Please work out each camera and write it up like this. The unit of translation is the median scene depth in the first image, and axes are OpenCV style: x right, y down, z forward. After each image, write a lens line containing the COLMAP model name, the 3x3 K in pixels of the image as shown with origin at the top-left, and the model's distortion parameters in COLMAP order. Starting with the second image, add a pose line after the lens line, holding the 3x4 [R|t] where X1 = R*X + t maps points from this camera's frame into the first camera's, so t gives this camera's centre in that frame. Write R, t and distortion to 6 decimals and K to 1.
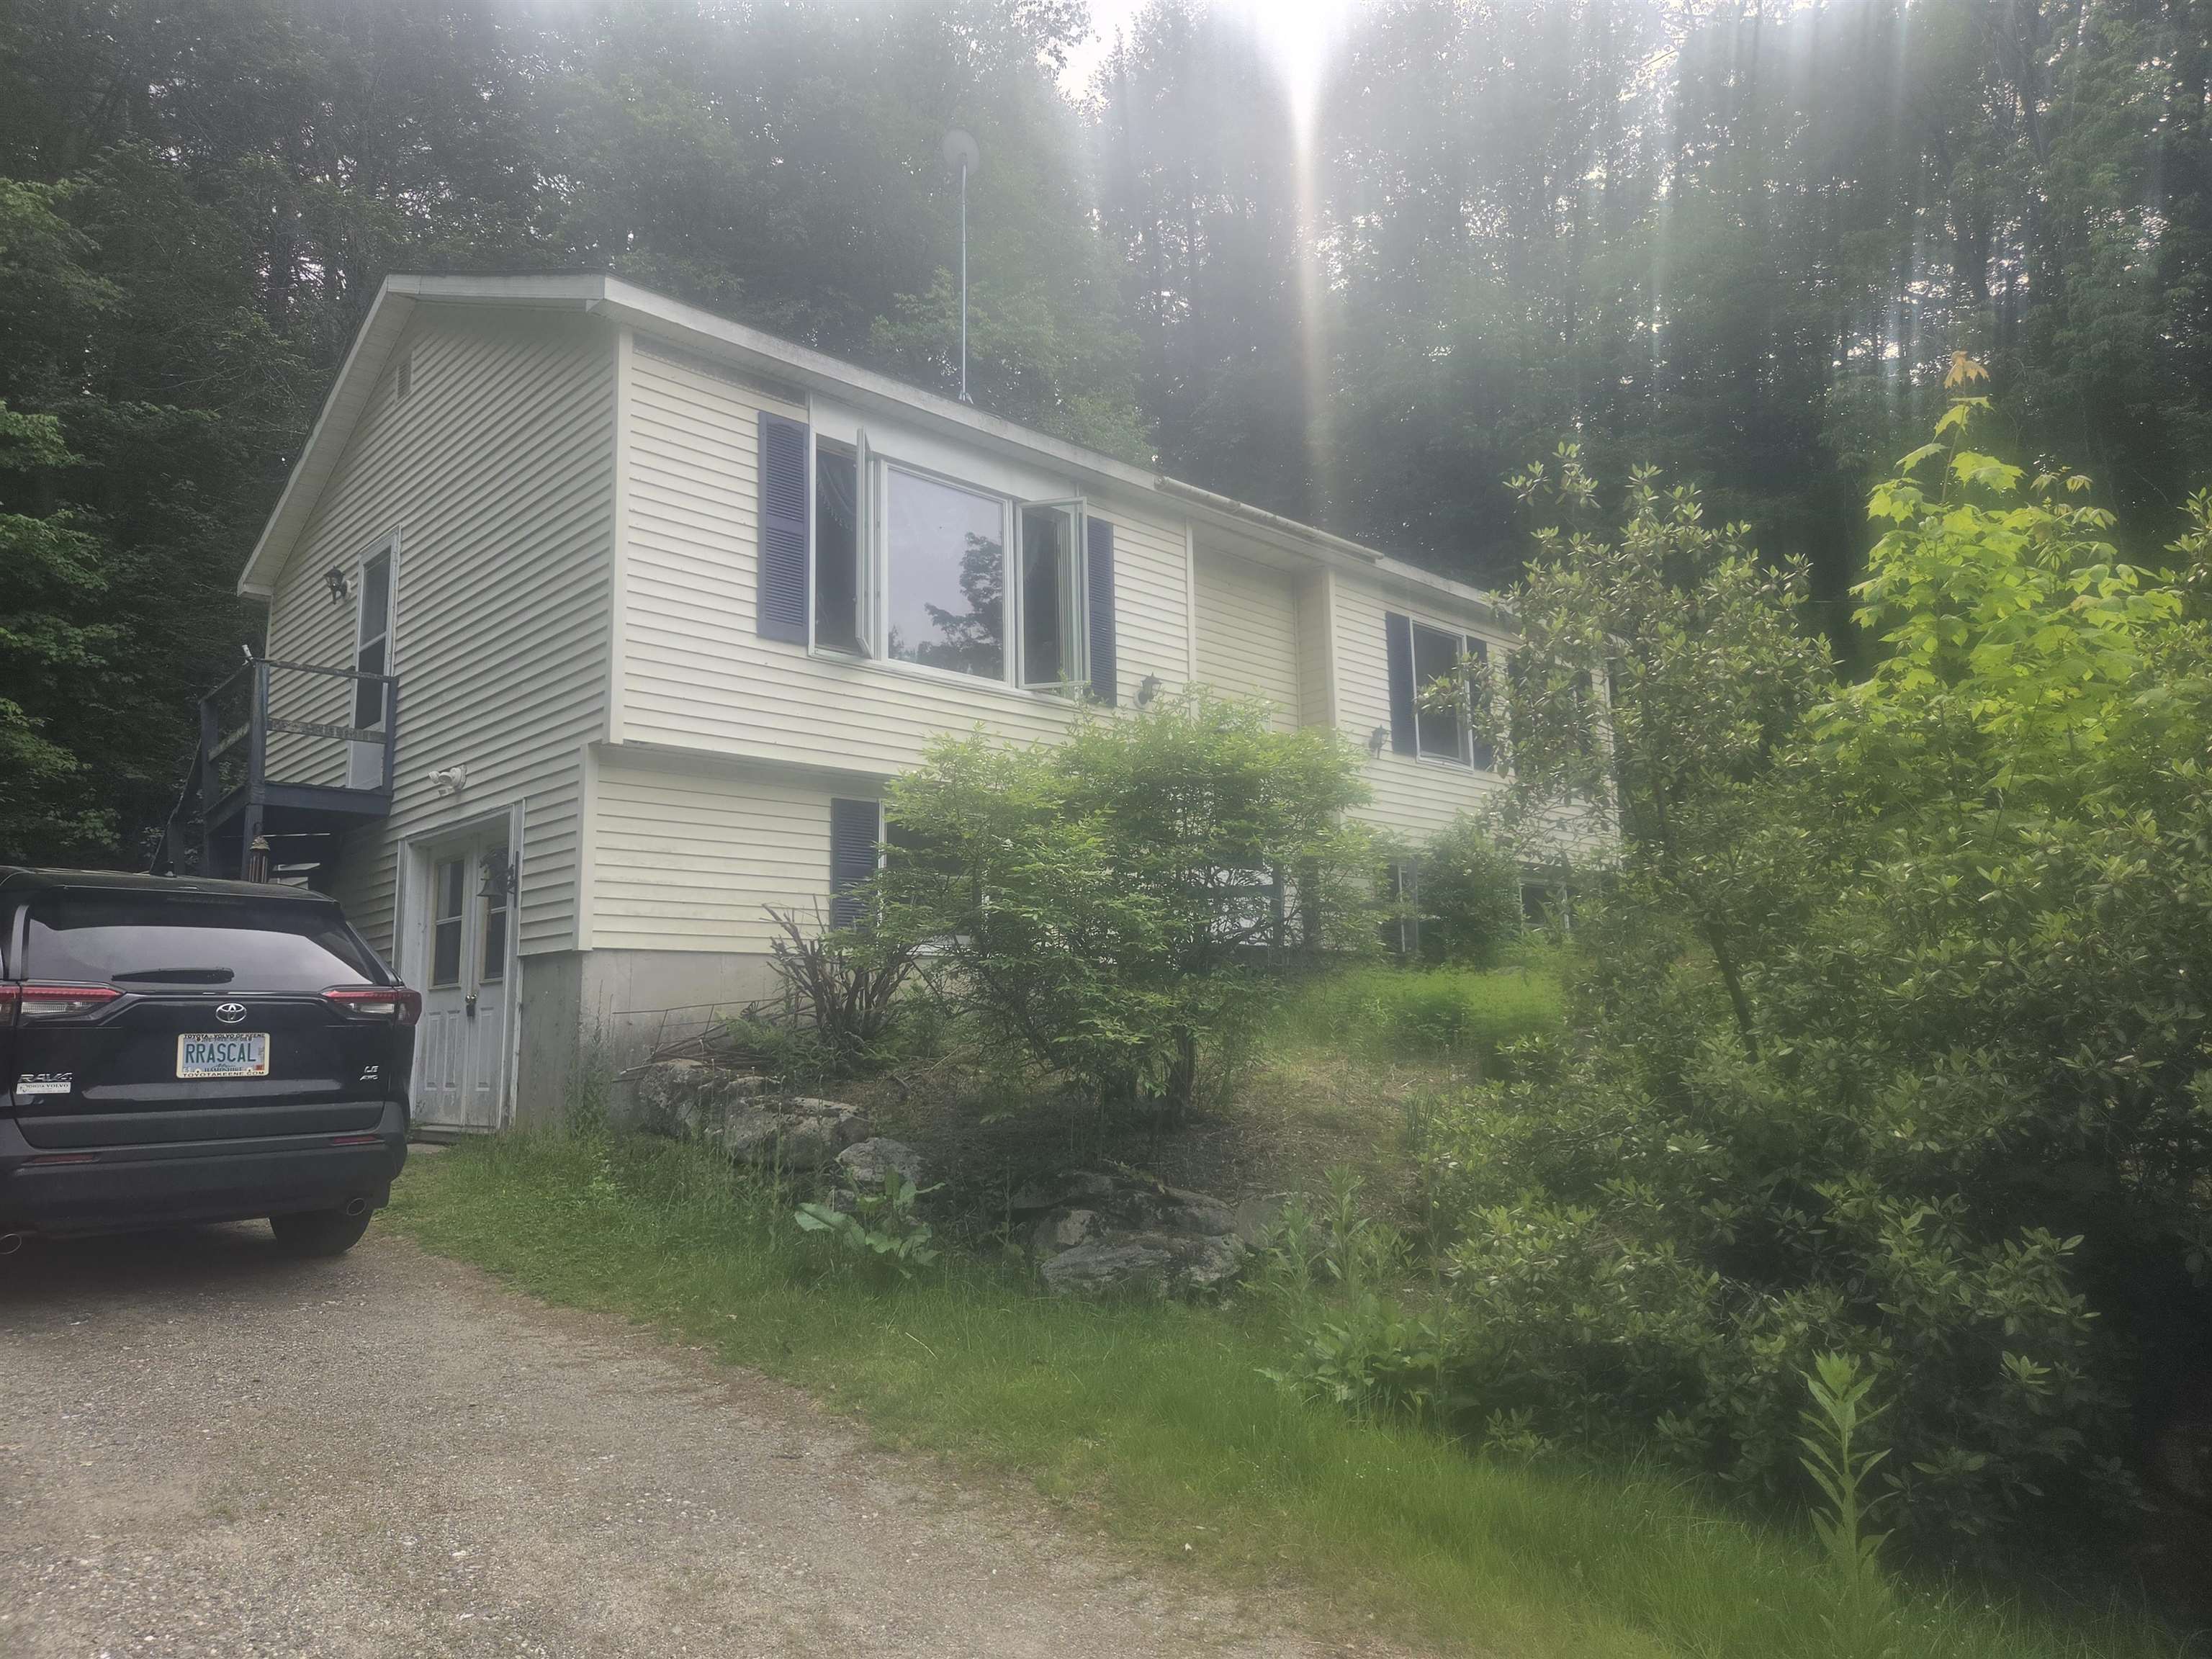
lens RADIAL K [[1489.9, 0, 1106.0], [0, 1489.9, 829.5], [0, 0, 1]] dist [0.062004, -0.061884]
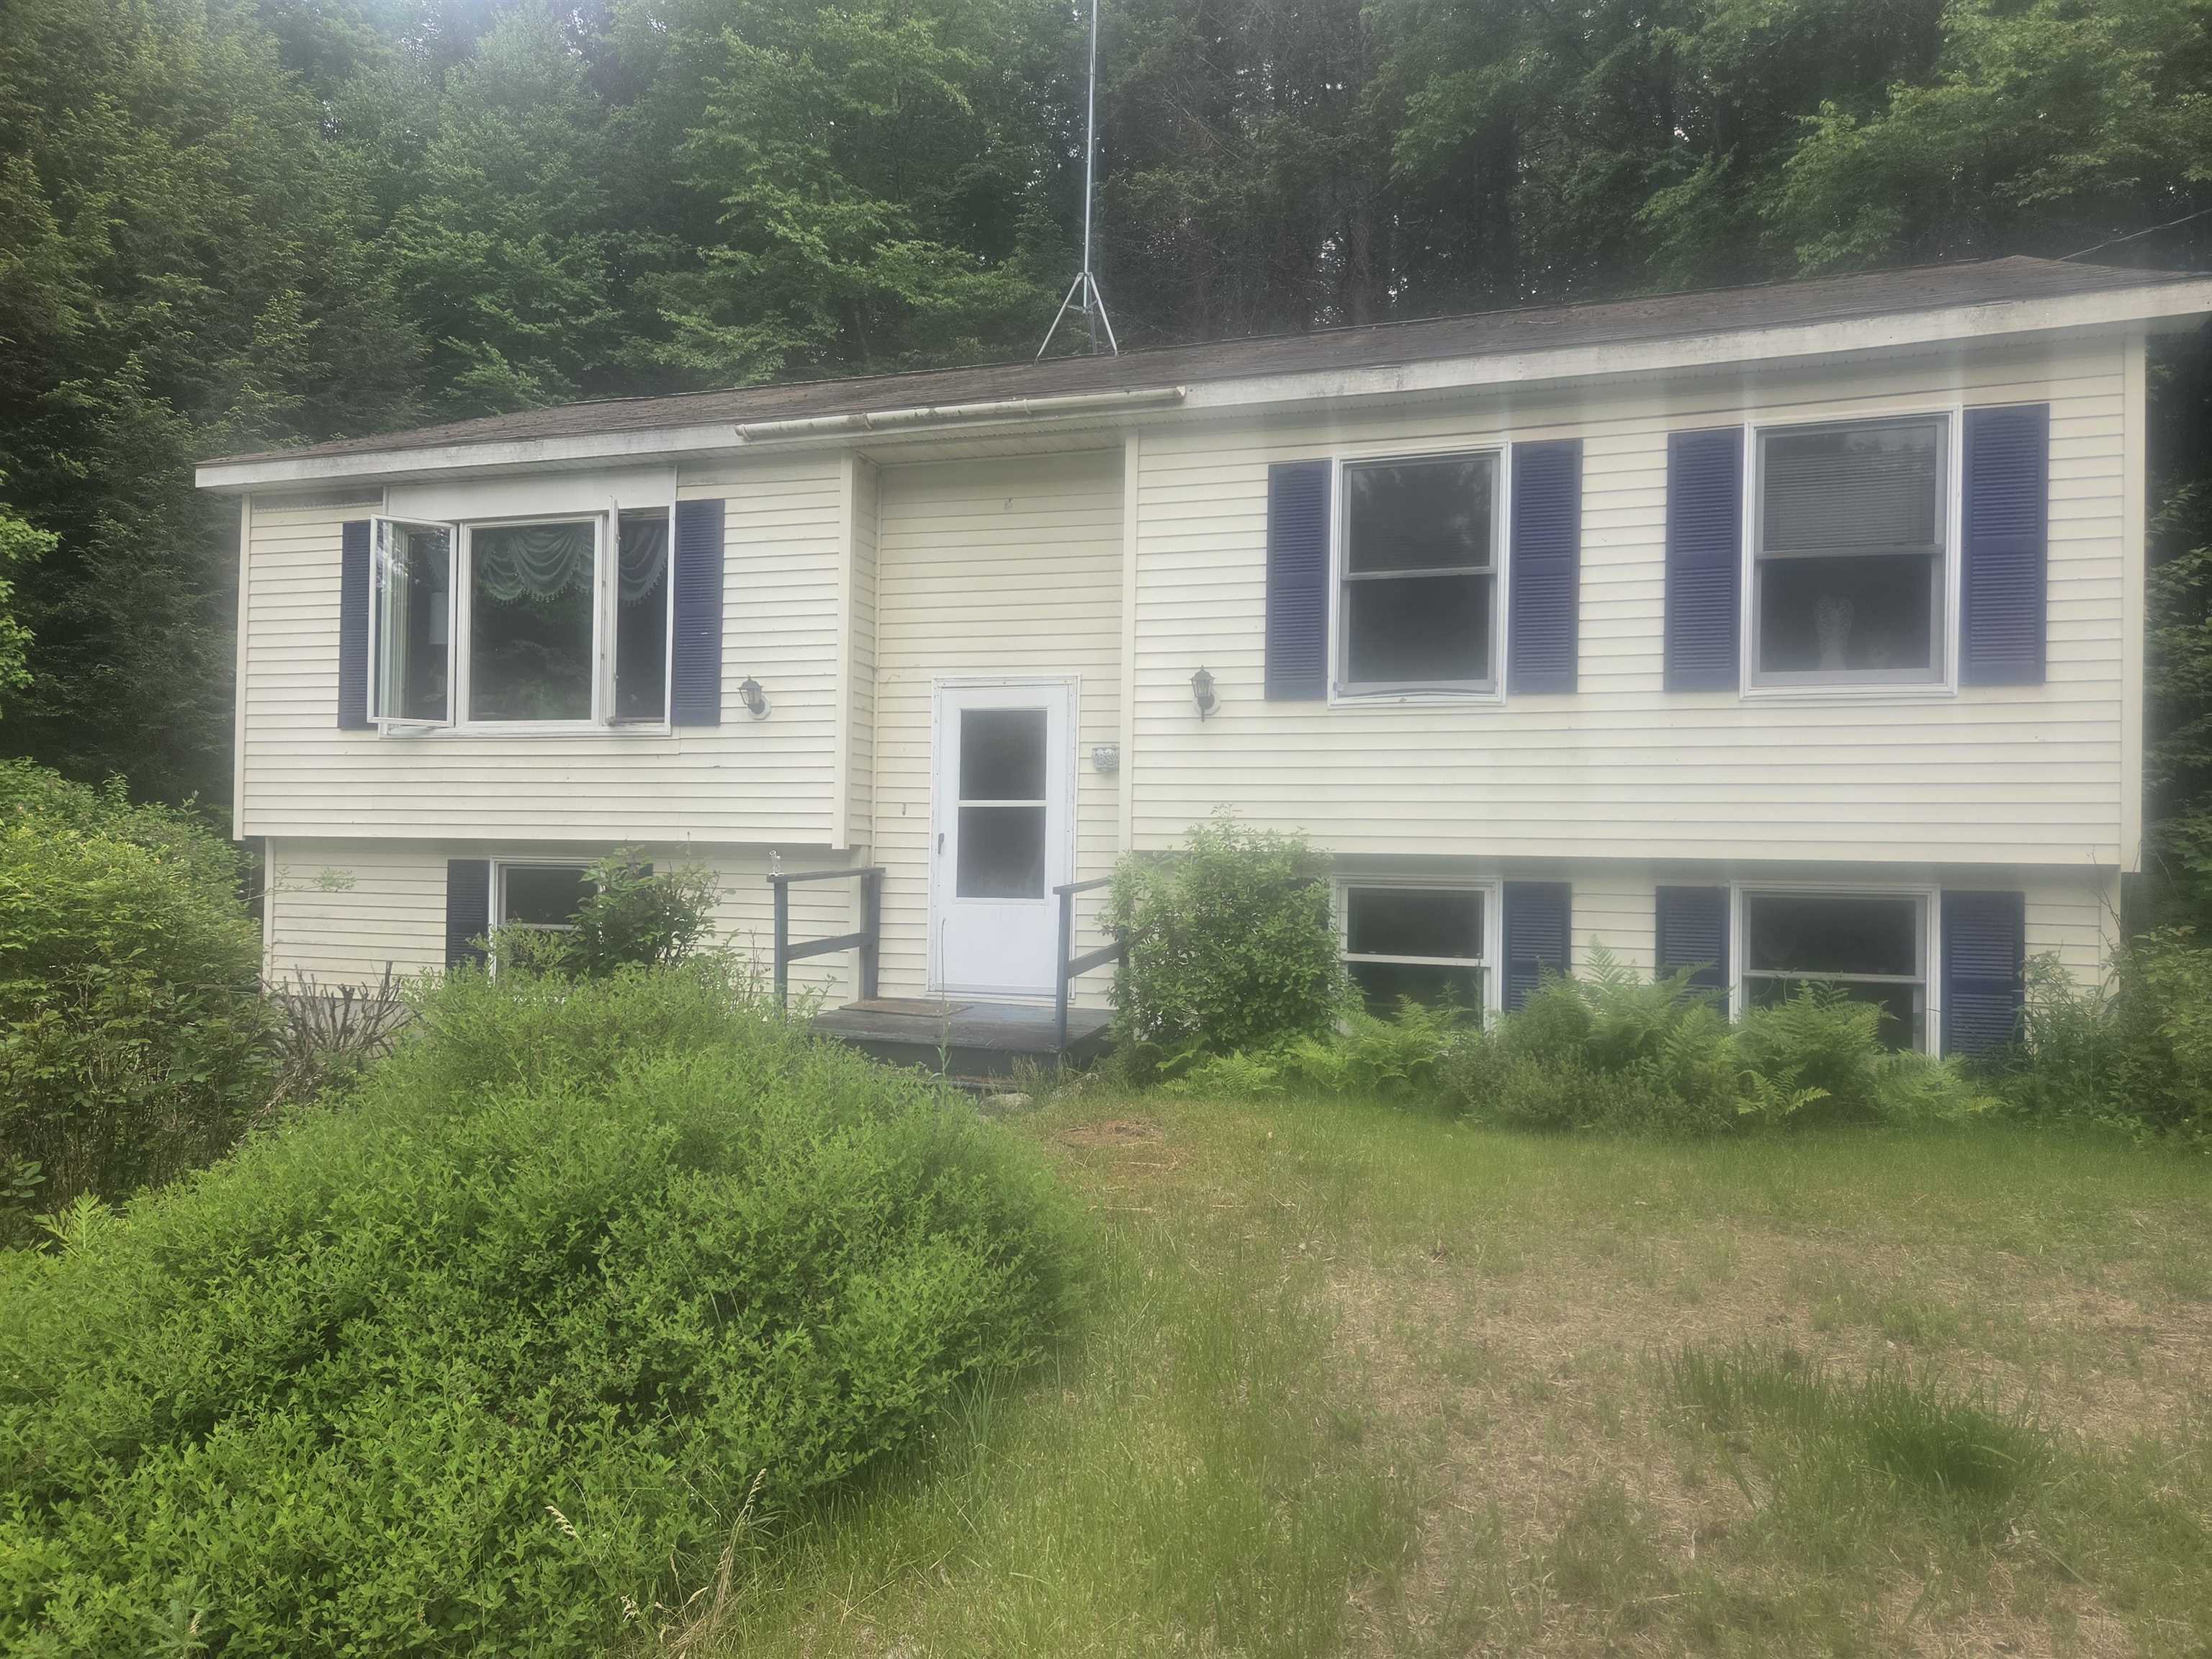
lens RADIAL K [[1489.9, 0, 1106.0], [0, 1489.9, 829.5], [0, 0, 1]] dist [0.062004, -0.061884]
pose [[0.440401, 0.016746, -0.897645, 0.880816], [0.099789, 0.992718, 0.067478, -0.060131], [0.892238, -0.119293, 0.435523, 0.838299]]
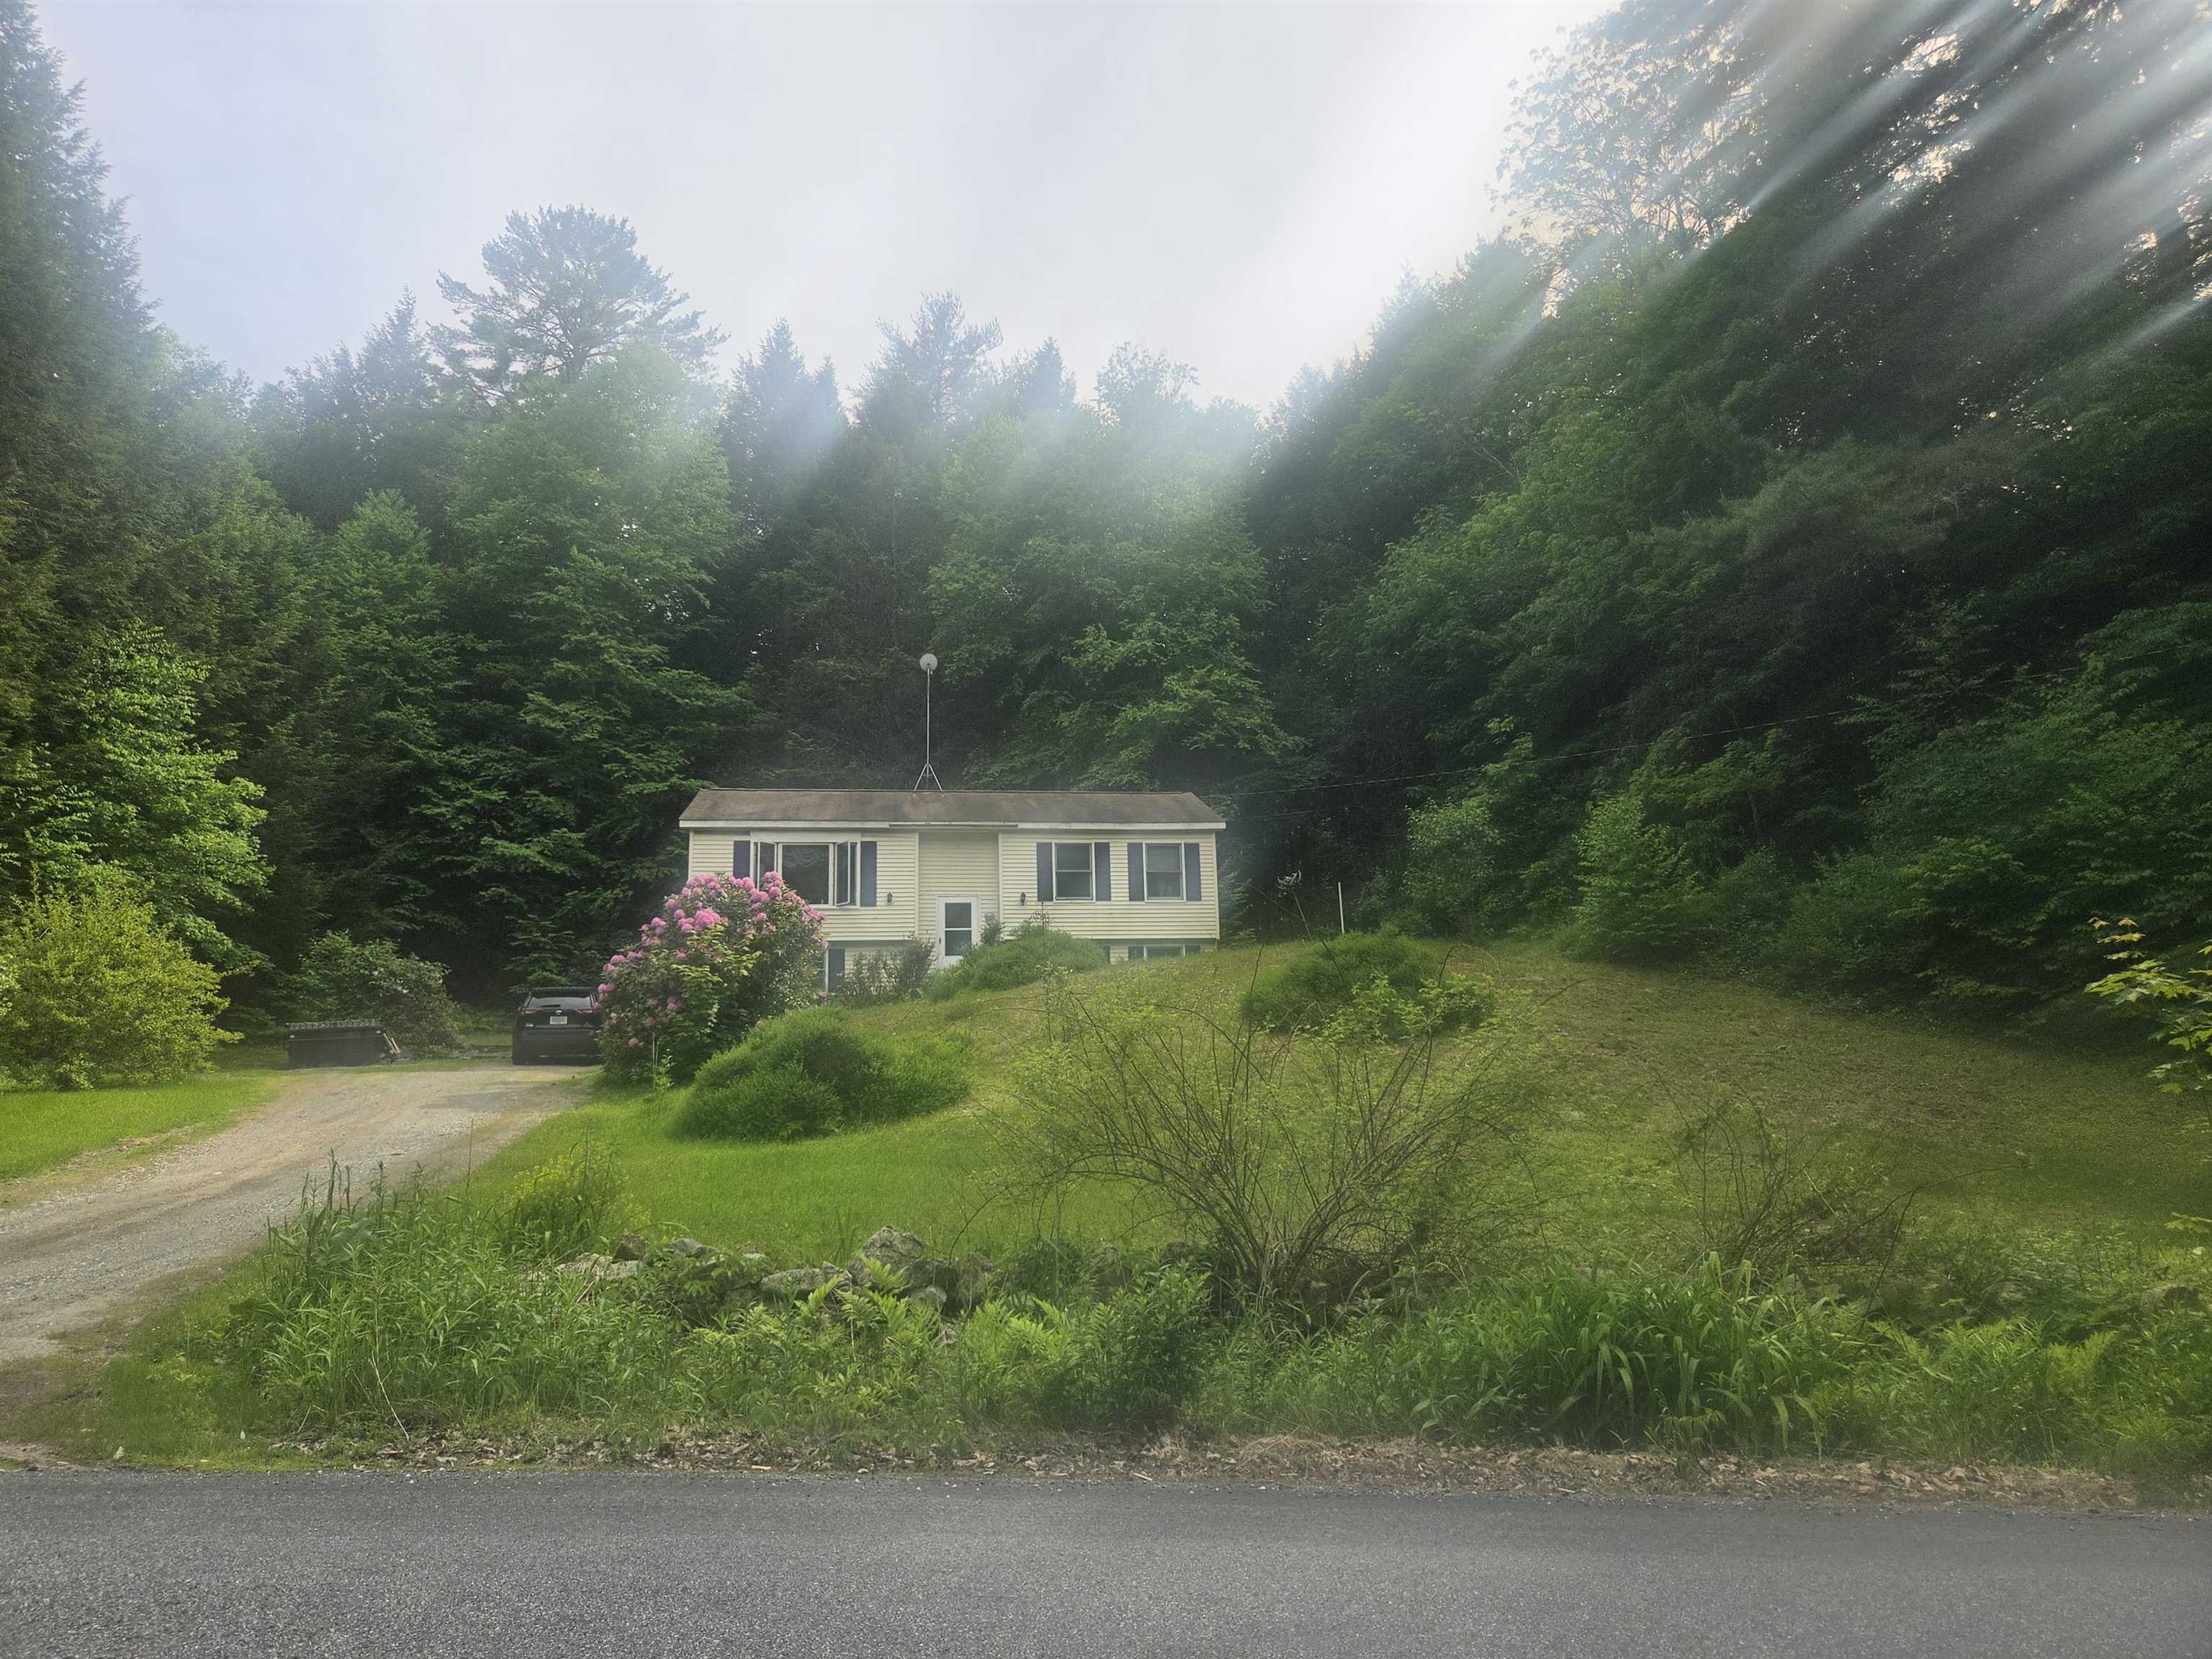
lens RADIAL K [[1489.9, 0, 1106.0], [0, 1489.9, 829.5], [0, 0, 1]] dist [0.062004, -0.061884]
pose [[0.803624, -0.106181, -0.585589, 2.133630], [0.090235, 0.994319, -0.056460, -0.025330], [0.588257, -0.007468, 0.808639, -1.112504]]
